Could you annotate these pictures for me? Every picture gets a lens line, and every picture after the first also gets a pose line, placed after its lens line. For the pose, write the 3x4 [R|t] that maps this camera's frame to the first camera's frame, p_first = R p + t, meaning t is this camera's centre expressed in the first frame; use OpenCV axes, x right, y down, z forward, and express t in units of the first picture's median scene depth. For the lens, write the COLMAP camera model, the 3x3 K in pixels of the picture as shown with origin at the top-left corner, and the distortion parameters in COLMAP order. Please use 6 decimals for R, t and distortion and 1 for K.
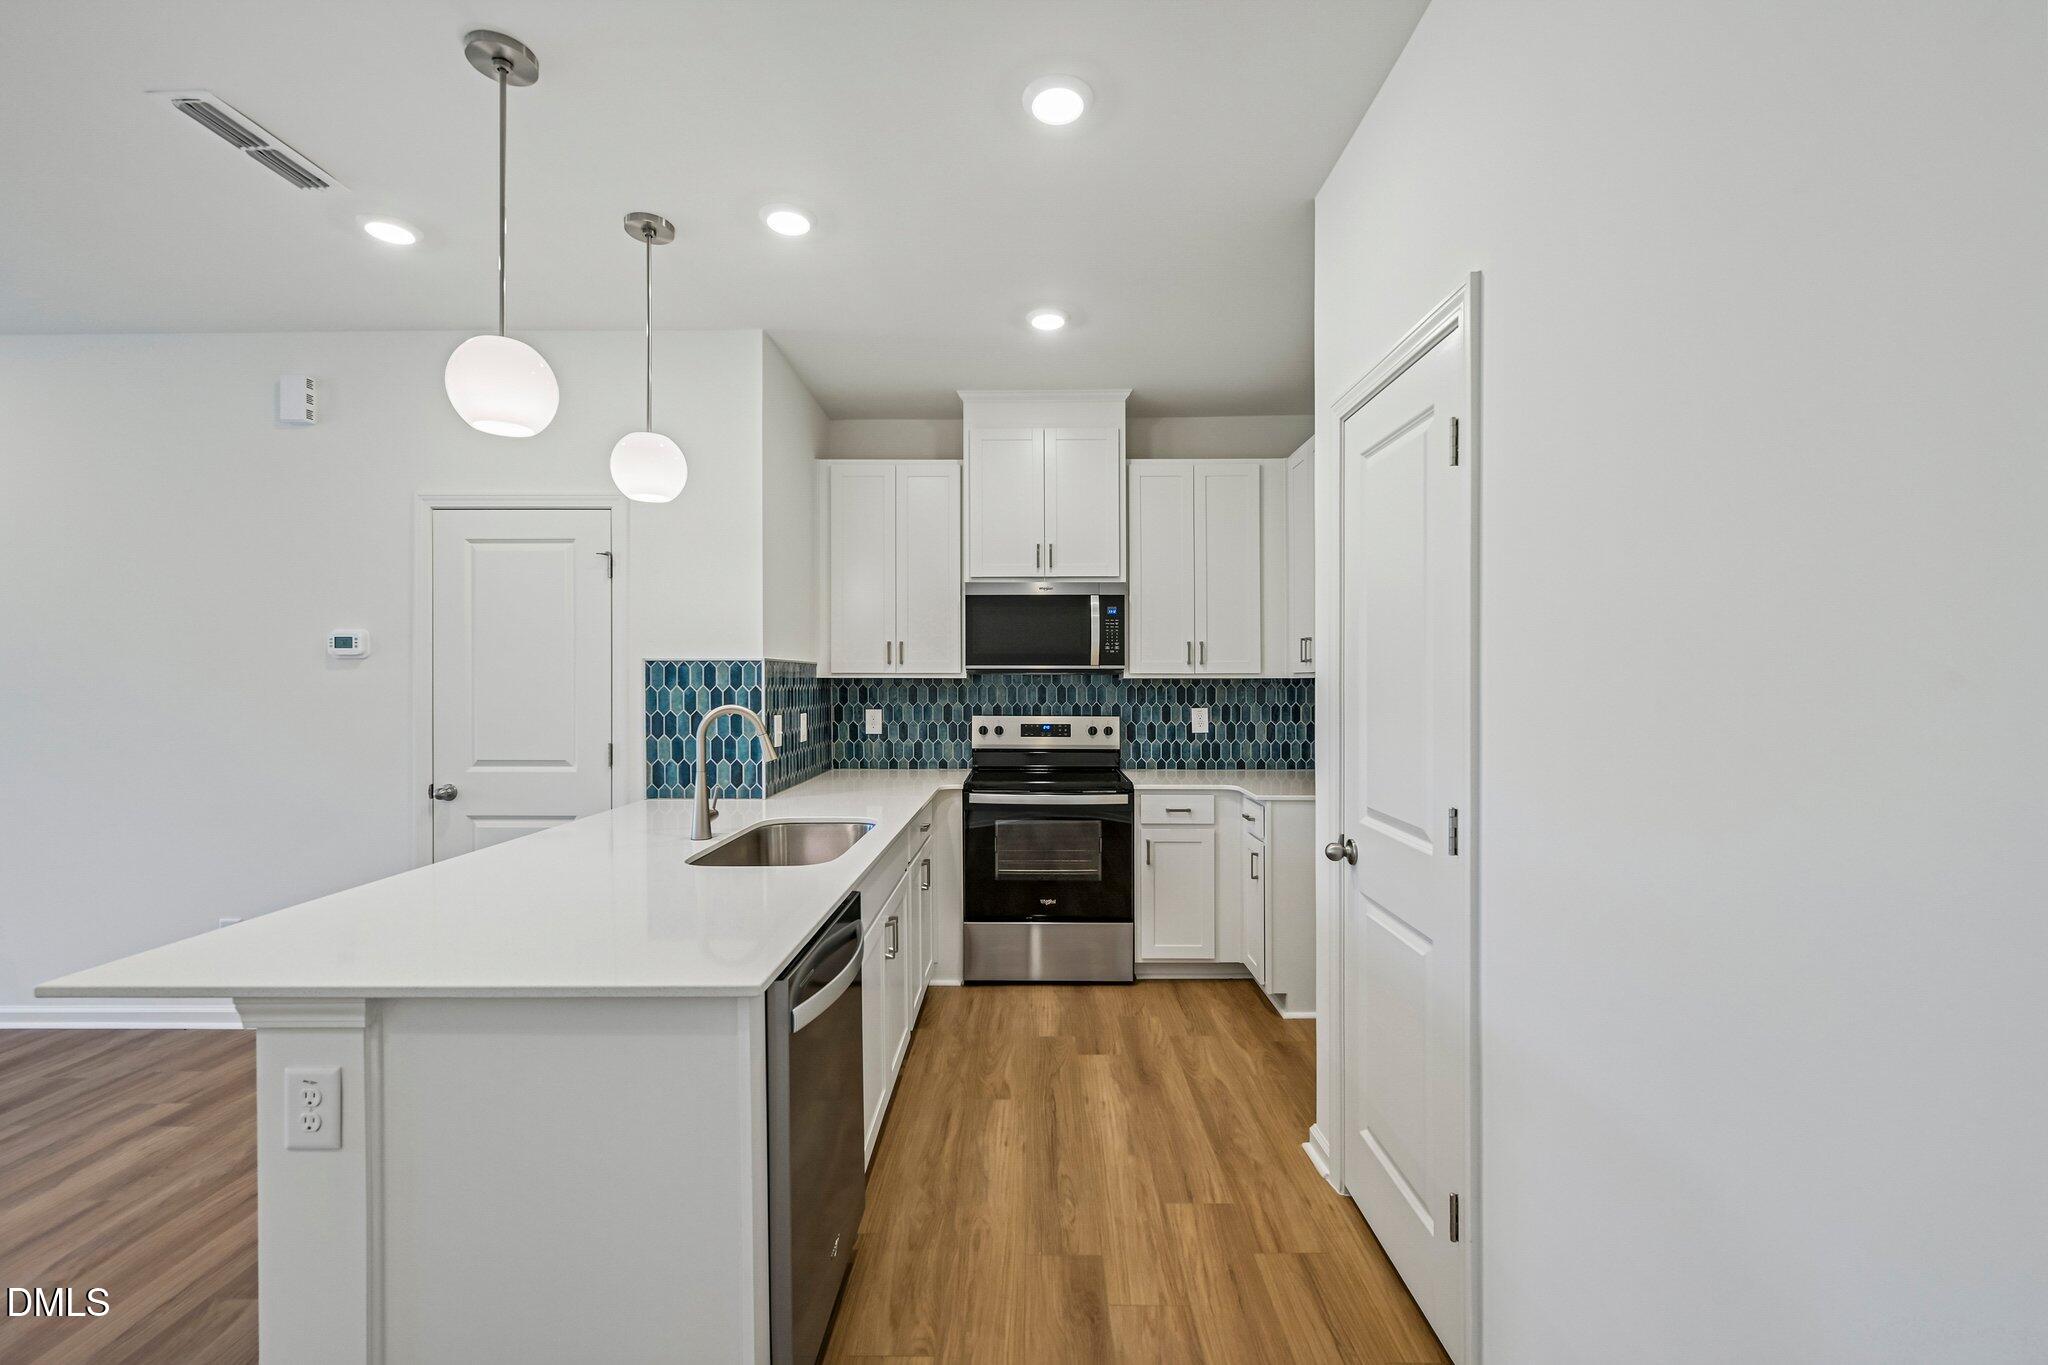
lens RADIAL K [[870.2, 0, 1018.1], [0, 870.2, 681.3], [0, 0, 1]] dist [-0.001049, 0.000001]
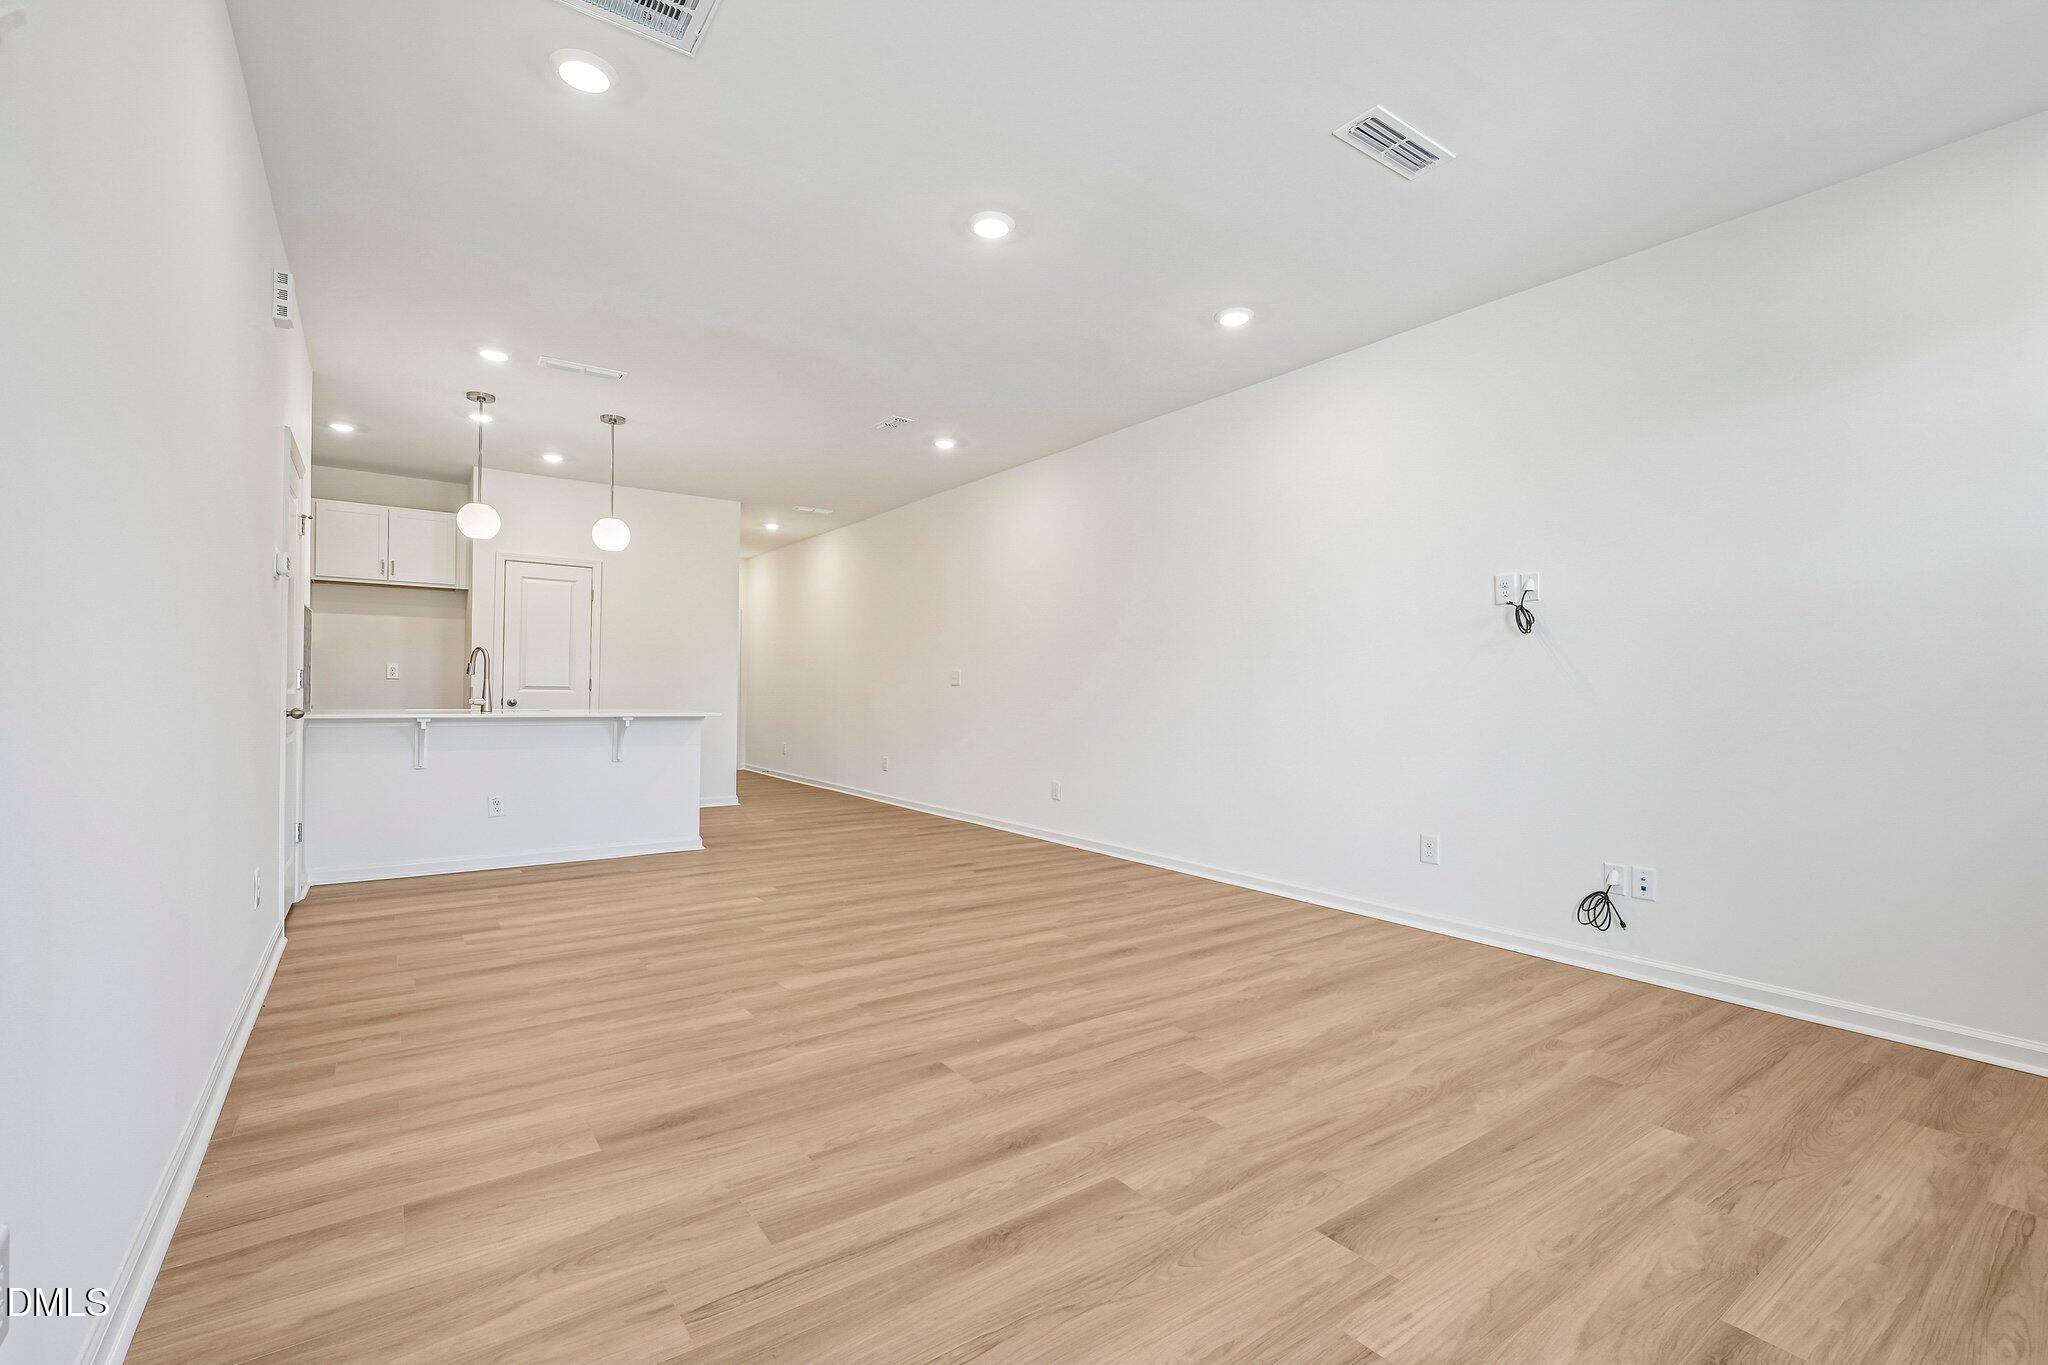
lens RADIAL K [[870.2, 0, 1009.8], [0, 870.2, 673.5], [0, 0, 1]] dist [-0.001049, 0.000001]
pose [[-0.591889, 0.011591, 0.805936, -1.588691], [-0.012868, 0.999633, -0.023827, 0.072081], [-0.805917, -0.024474, -0.591522, 0.711627]]
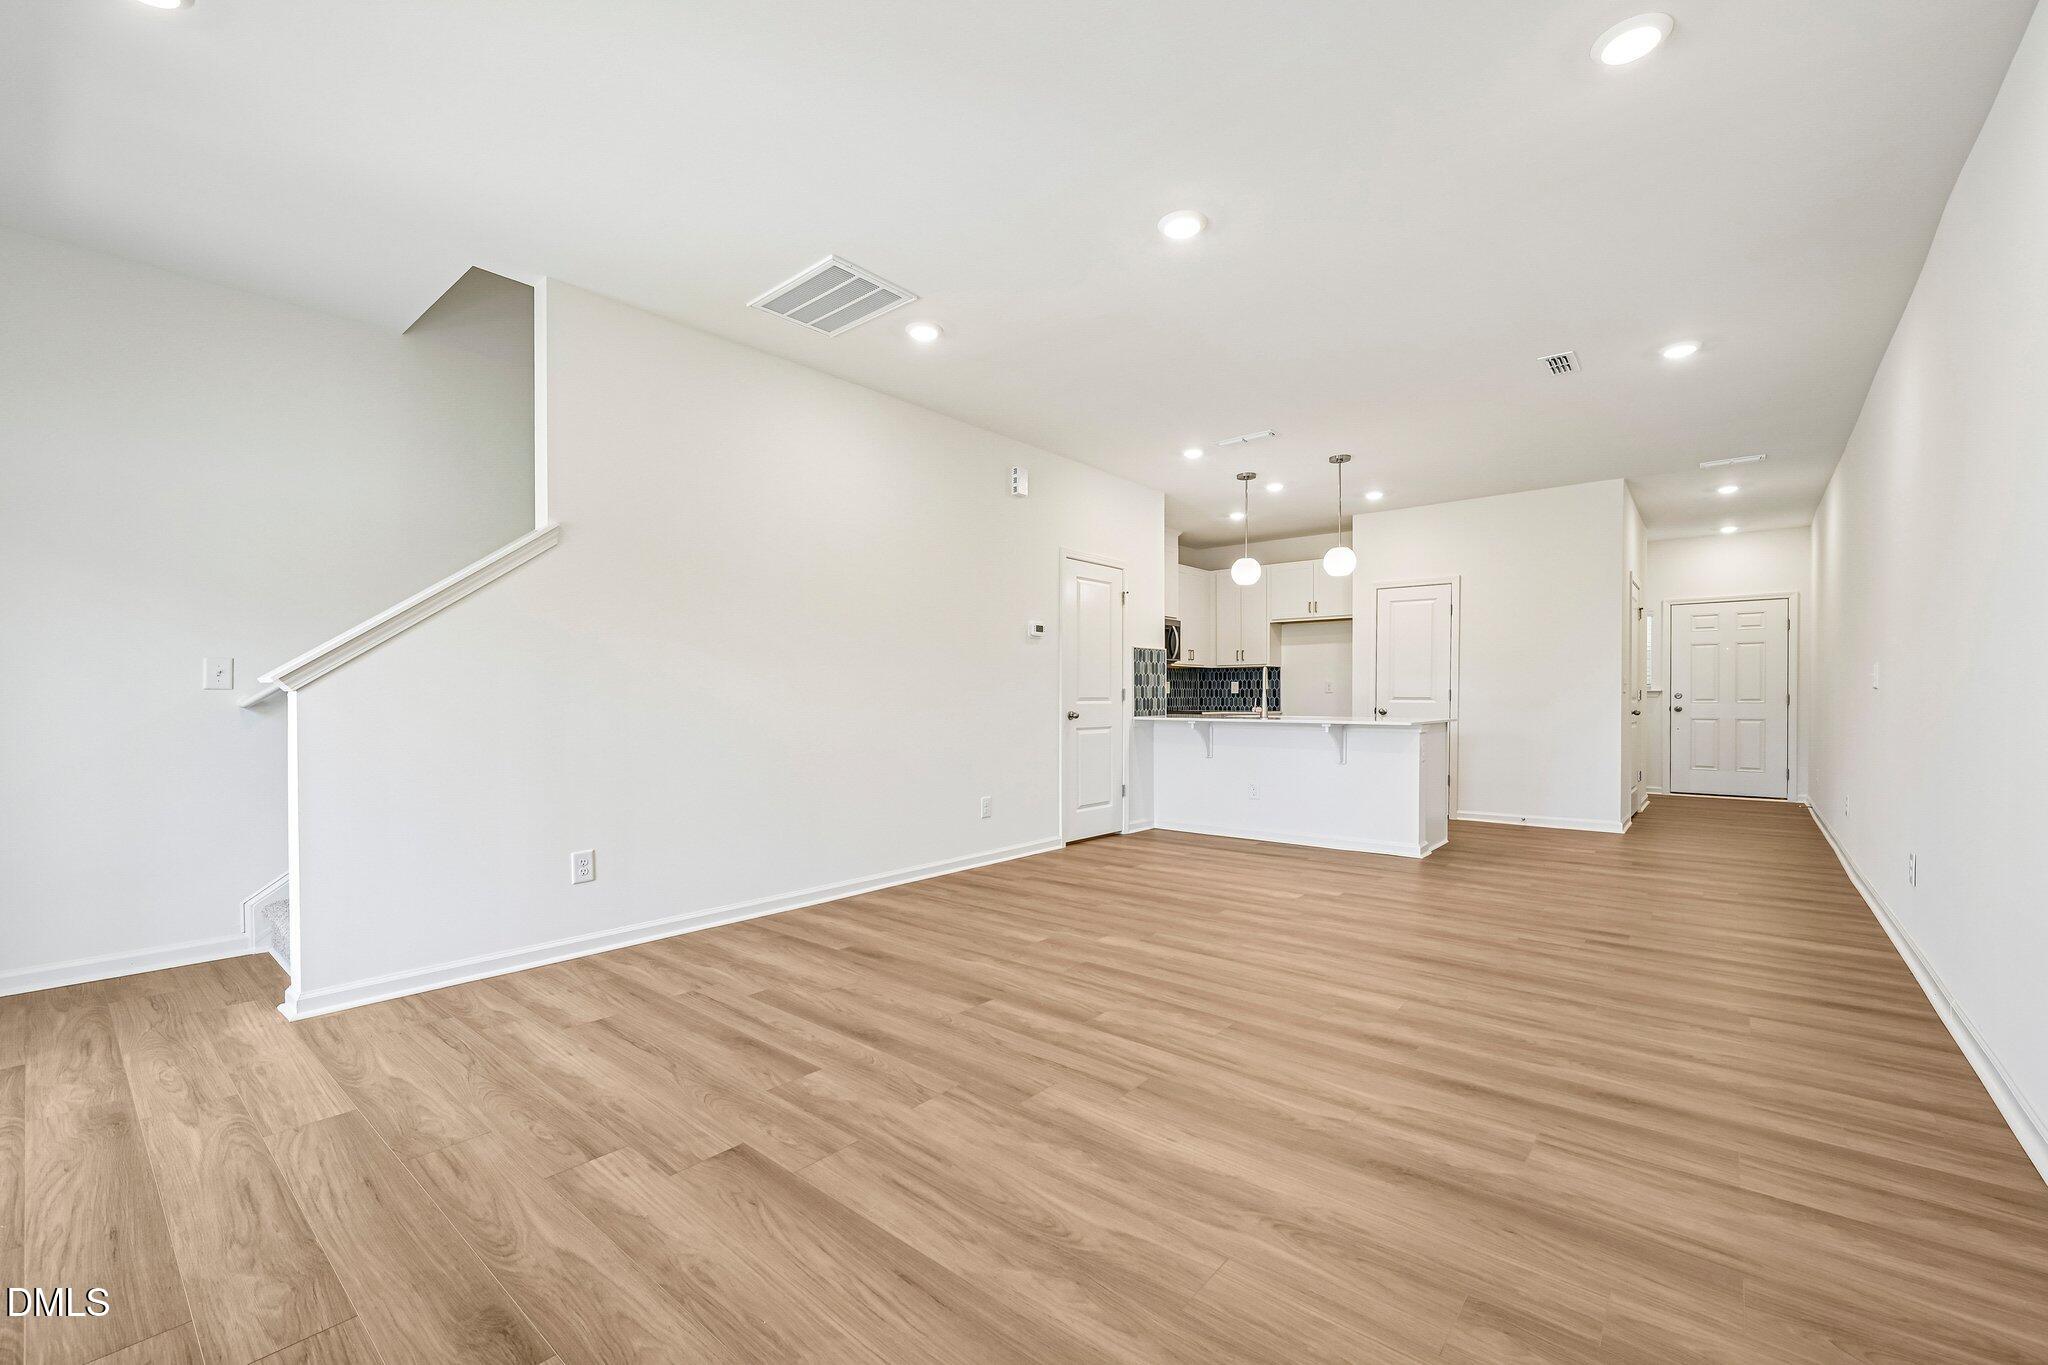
lens RADIAL K [[849.8, 0, 1043.8], [0, 849.8, 690.6], [0, 0, 1]] dist [0.004751, -0.000612]
pose [[0.622812, 0.006738, 0.782342, -1.611840], [-0.001169, 0.999970, -0.007682, 0.069771], [-0.782370, 0.003870, 0.622801, -0.041849]]
